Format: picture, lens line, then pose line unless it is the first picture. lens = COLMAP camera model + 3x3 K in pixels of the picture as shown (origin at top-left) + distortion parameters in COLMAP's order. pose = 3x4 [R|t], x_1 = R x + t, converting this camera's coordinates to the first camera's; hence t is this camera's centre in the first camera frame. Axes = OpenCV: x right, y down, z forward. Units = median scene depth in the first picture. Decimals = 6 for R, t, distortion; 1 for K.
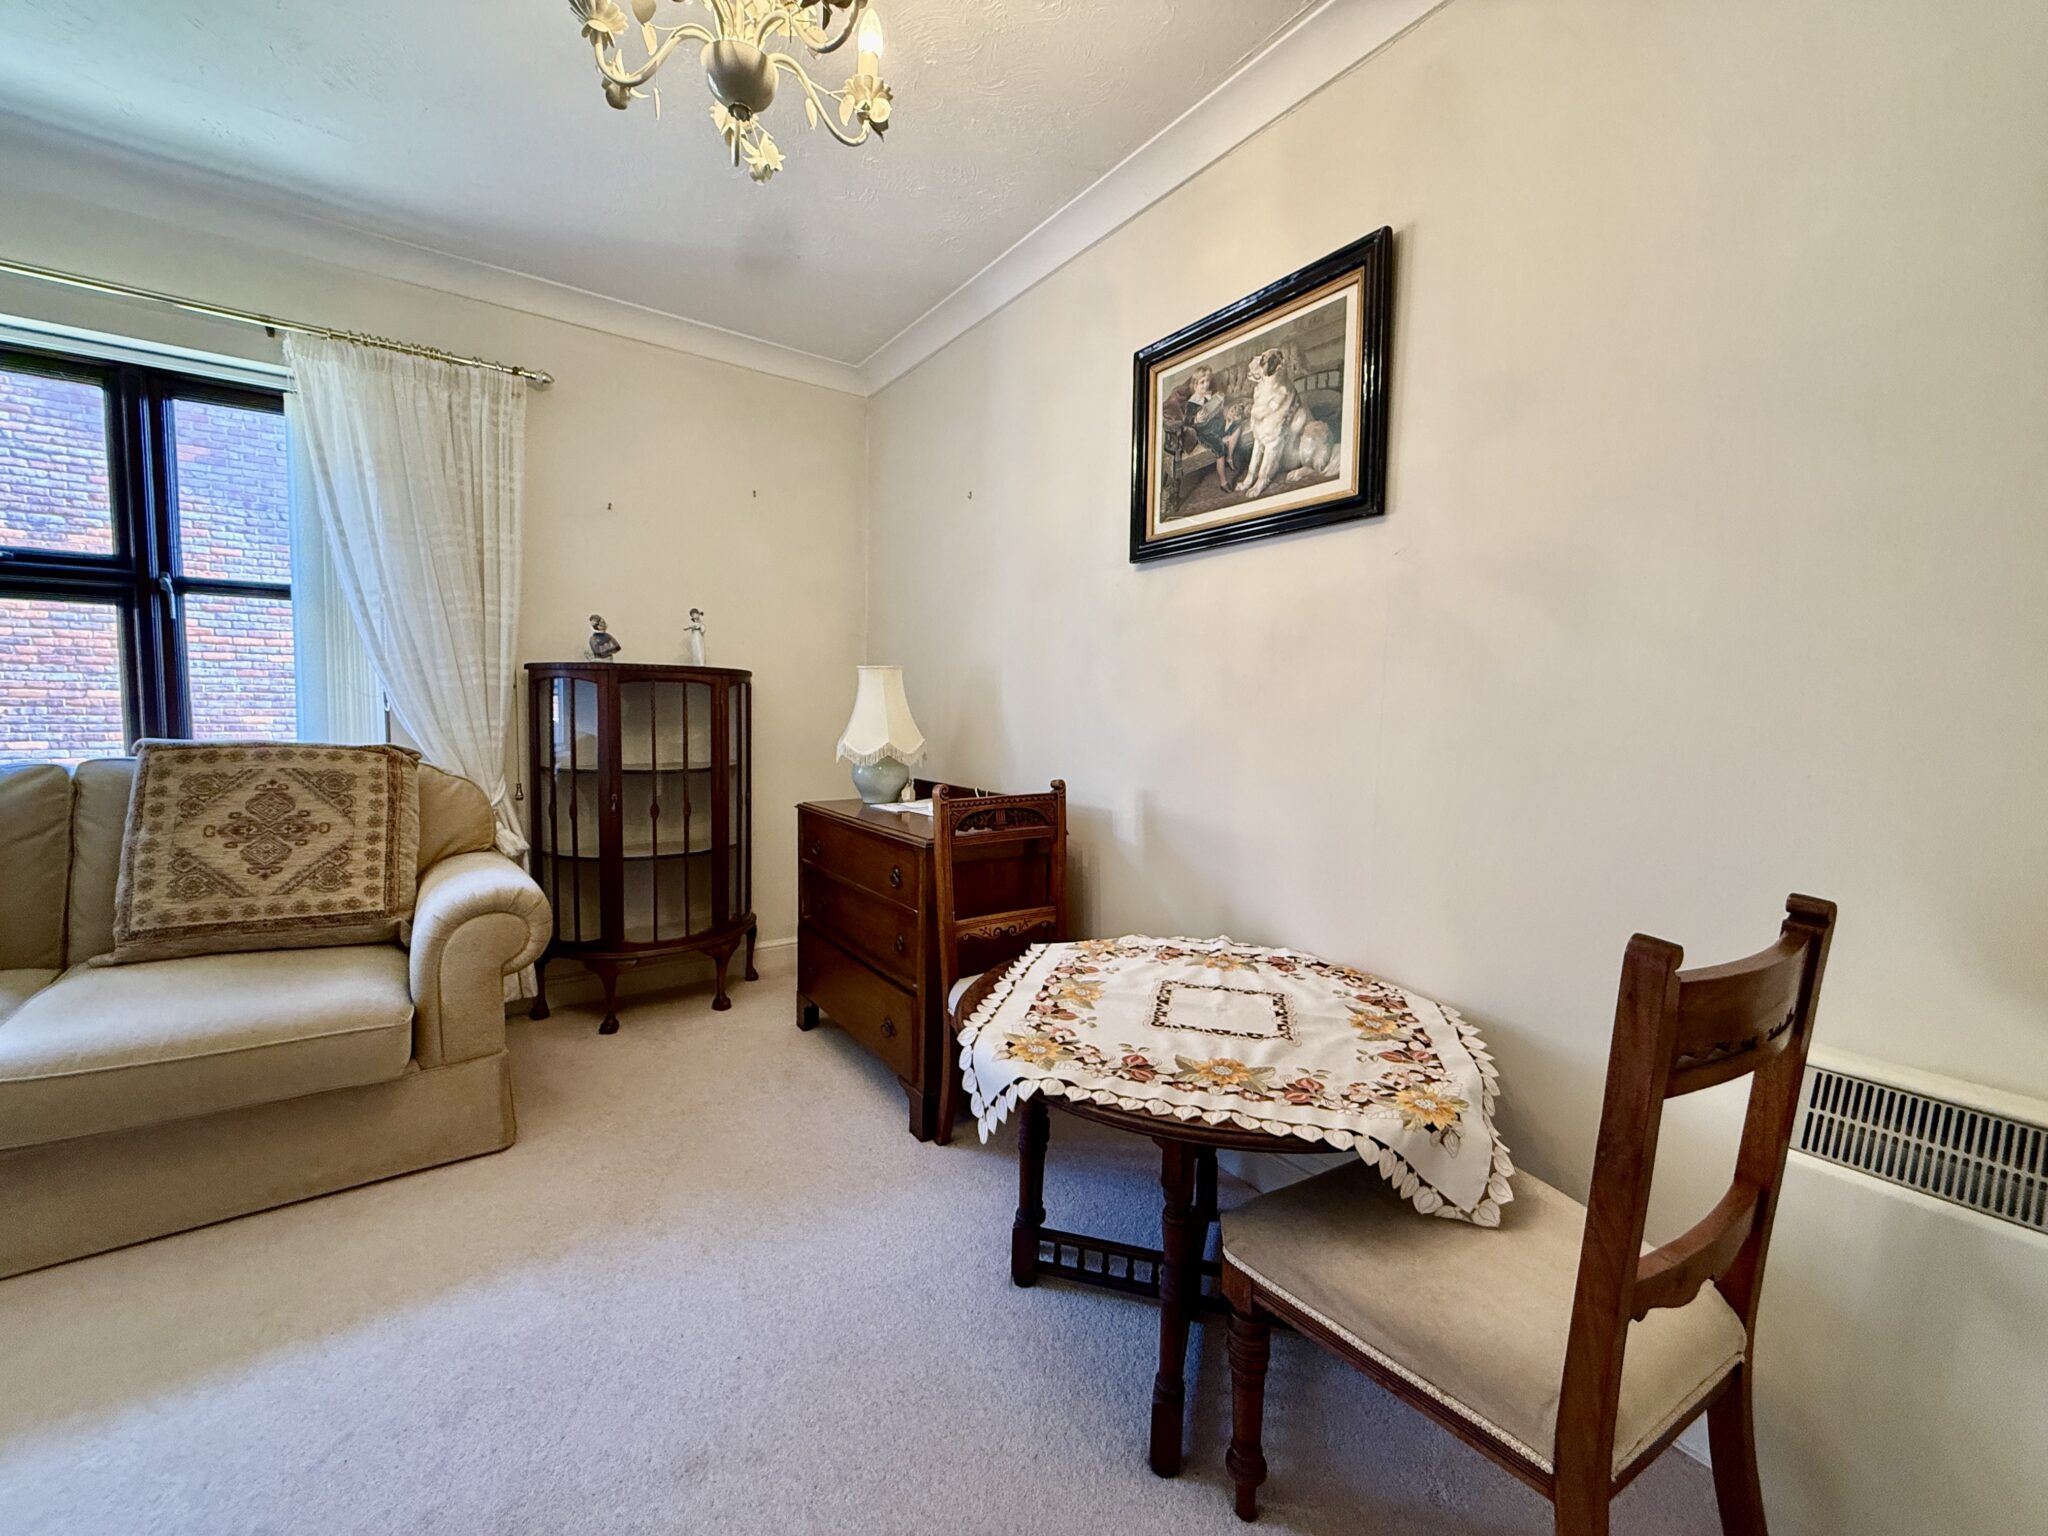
lens RADIAL K [[815.7, 0, 1013.6], [0, 815.7, 764.4], [0, 0, 1]] dist [-0.000606, -0.000030]
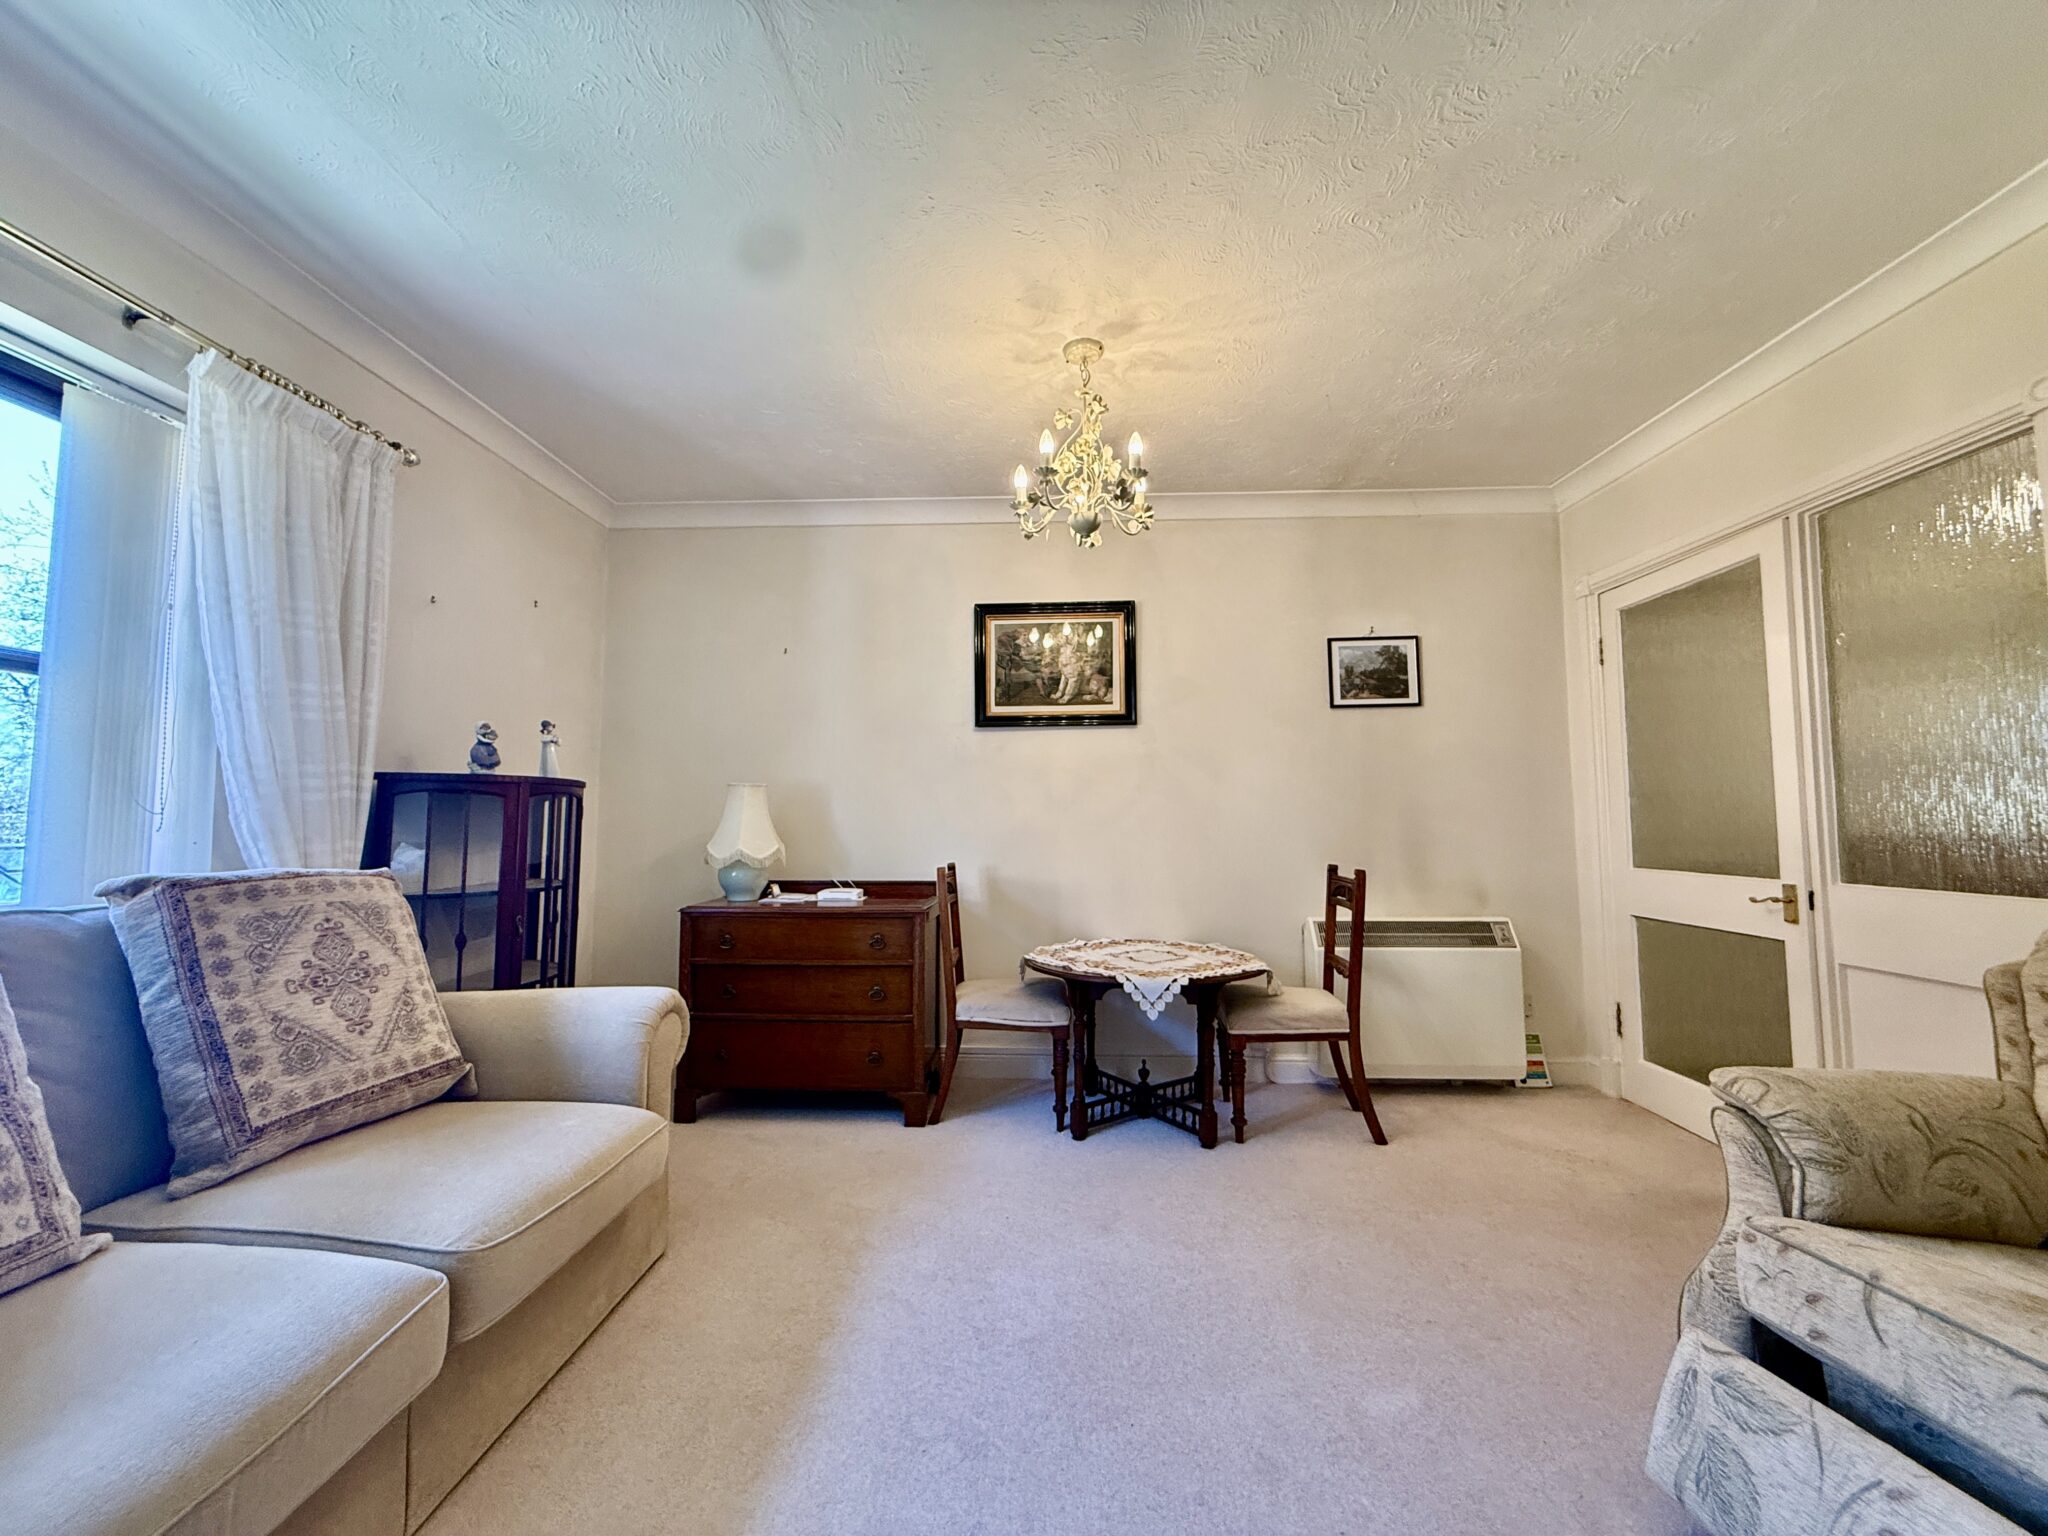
lens RADIAL K [[815.7, 0, 1013.6], [0, 815.7, 764.4], [0, 0, 1]] dist [-0.000606, -0.000030]
pose [[0.612032, 0.037777, 0.789930, -1.093897], [0.069246, 0.992462, -0.101114, -0.002049], [-0.787796, 0.116584, 0.604803, -0.036908]]
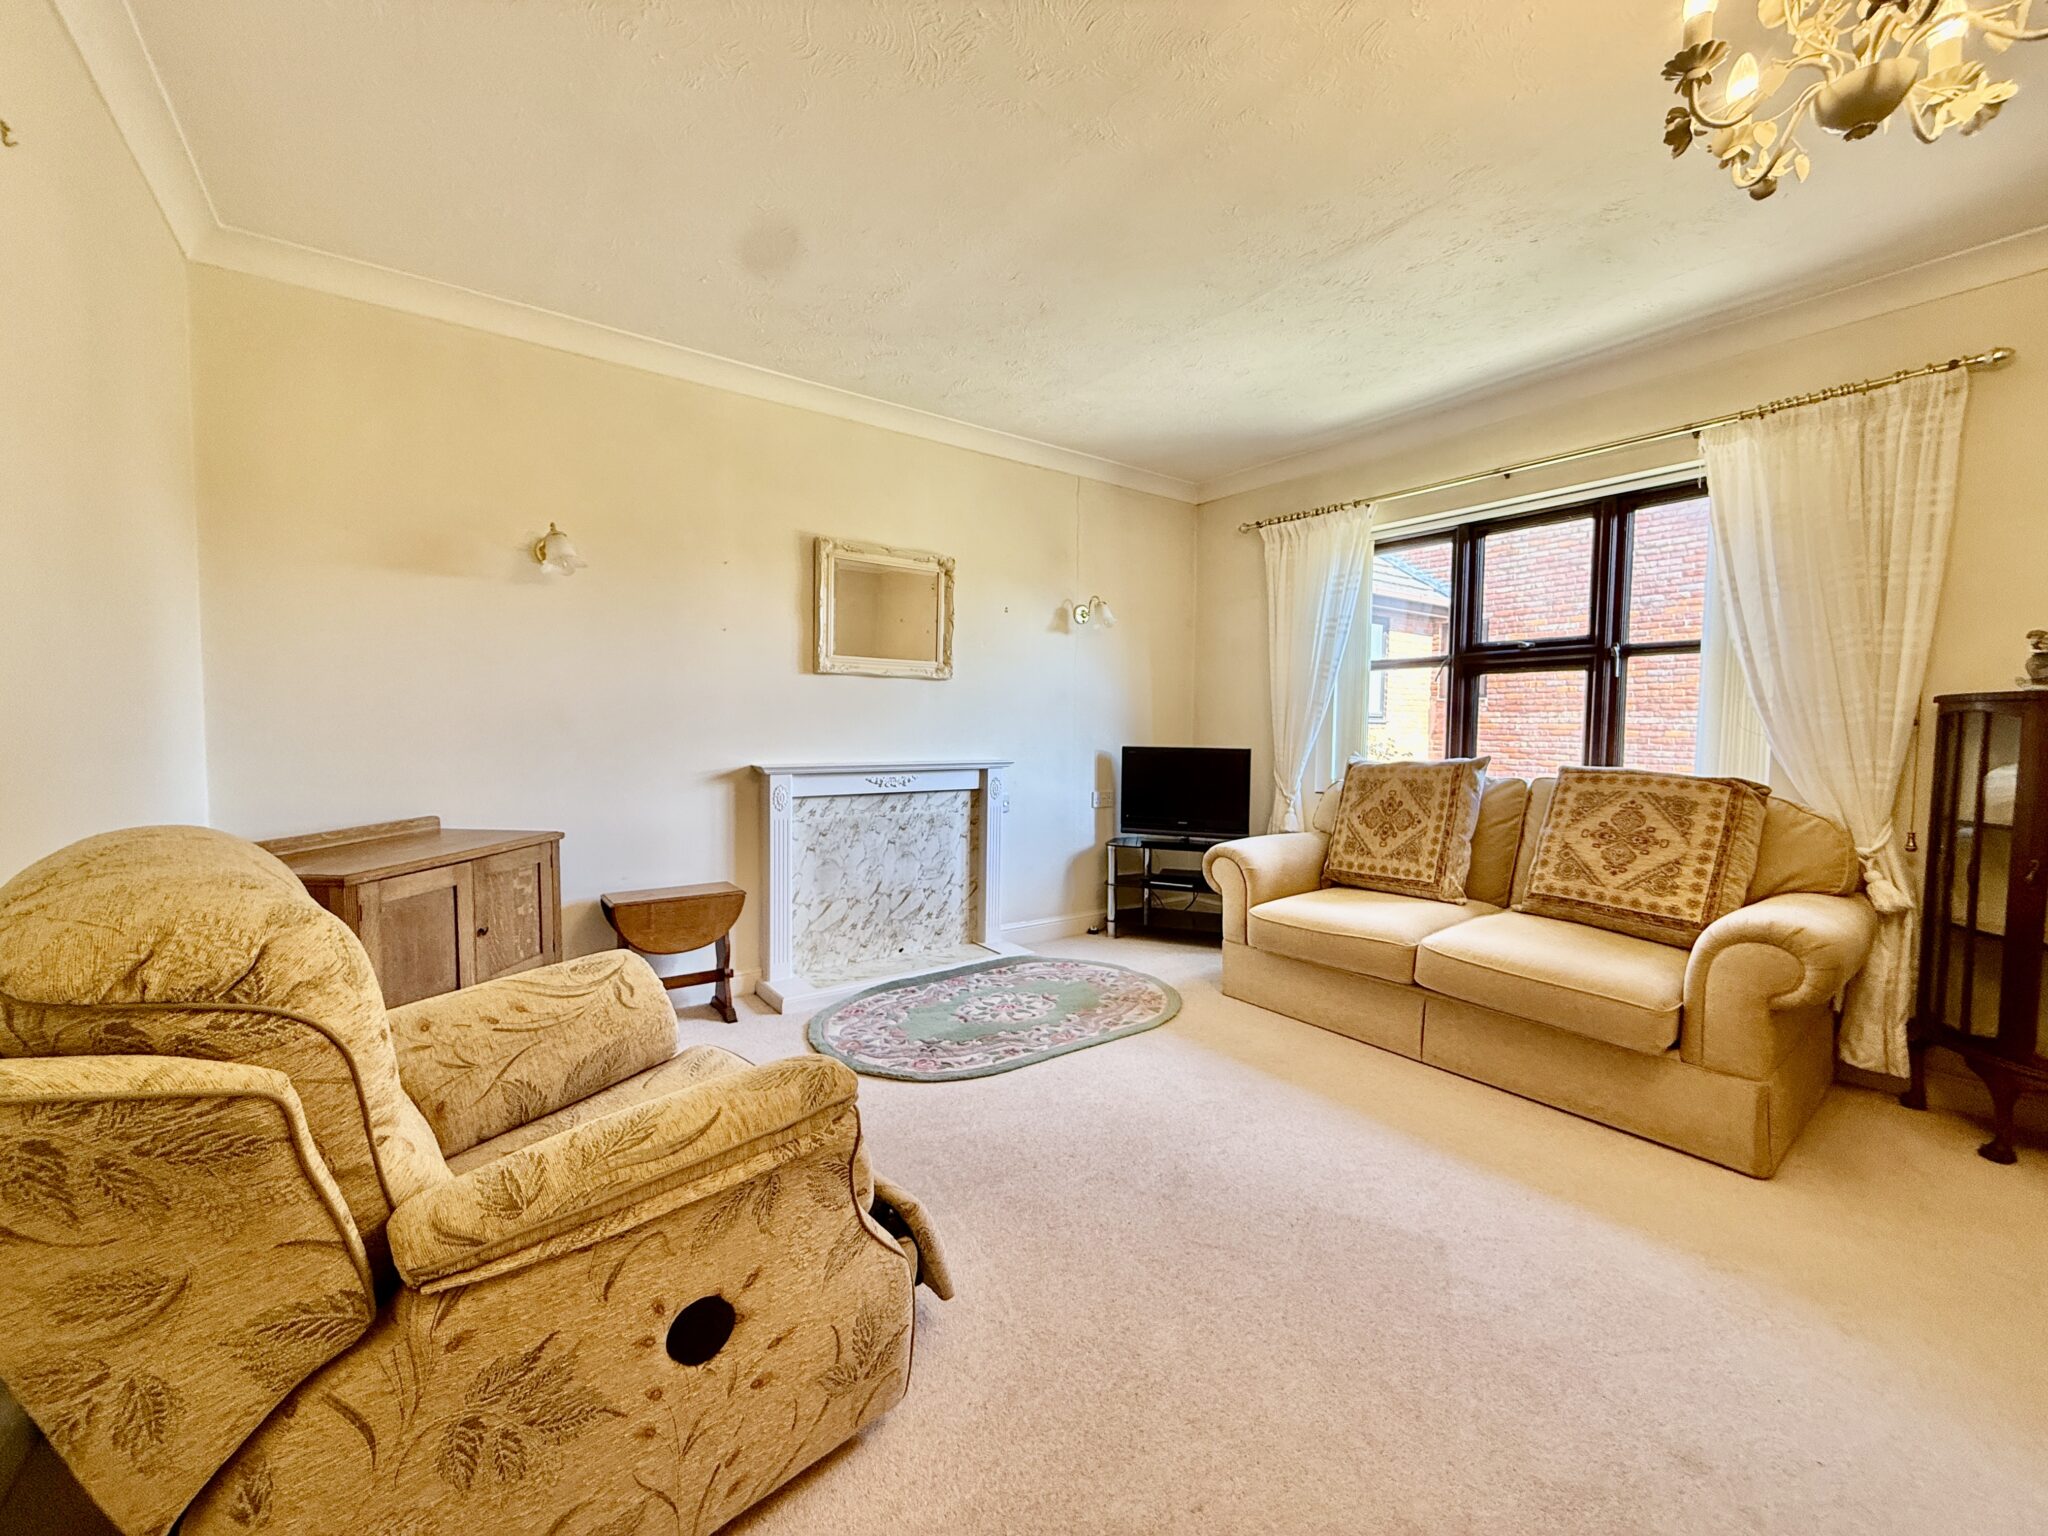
lens RADIAL K [[815.7, 0, 1013.6], [0, 815.7, 764.4], [0, 0, 1]] dist [-0.000606, -0.000030]
pose [[0.002854, 0.032363, -0.999472, 0.343238], [-0.080991, 0.996200, 0.032026, 0.000792], [0.996711, 0.080857, 0.005464, 0.026008]]
